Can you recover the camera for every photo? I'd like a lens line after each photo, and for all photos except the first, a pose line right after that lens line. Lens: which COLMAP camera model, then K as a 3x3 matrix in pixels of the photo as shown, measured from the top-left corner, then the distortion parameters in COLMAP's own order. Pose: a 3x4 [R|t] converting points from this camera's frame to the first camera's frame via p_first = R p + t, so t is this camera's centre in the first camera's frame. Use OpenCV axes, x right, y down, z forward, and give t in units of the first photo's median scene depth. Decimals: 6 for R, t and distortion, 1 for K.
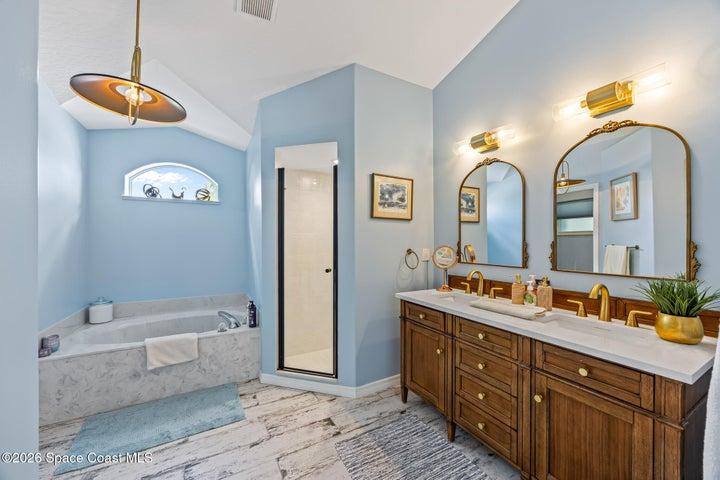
lens RADIAL K [[276.5, 0, 362.8], [0, 276.5, 241.7], [0, 0, 1]] dist [-0.003915, 0.000507]
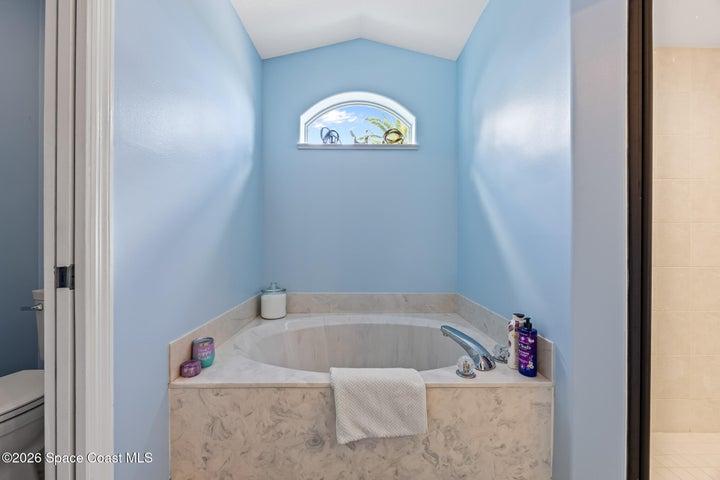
lens RADIAL K [[276.5, 0, 363.1], [0, 276.5, 244.8], [0, 0, 1]] dist [-0.003915, 0.000507]
pose [[0.885478, 0.007095, -0.464628, -0.513877], [-0.006469, 0.999975, 0.002940, 0.124717], [0.464637, 0.000402, 0.885501, 0.590105]]
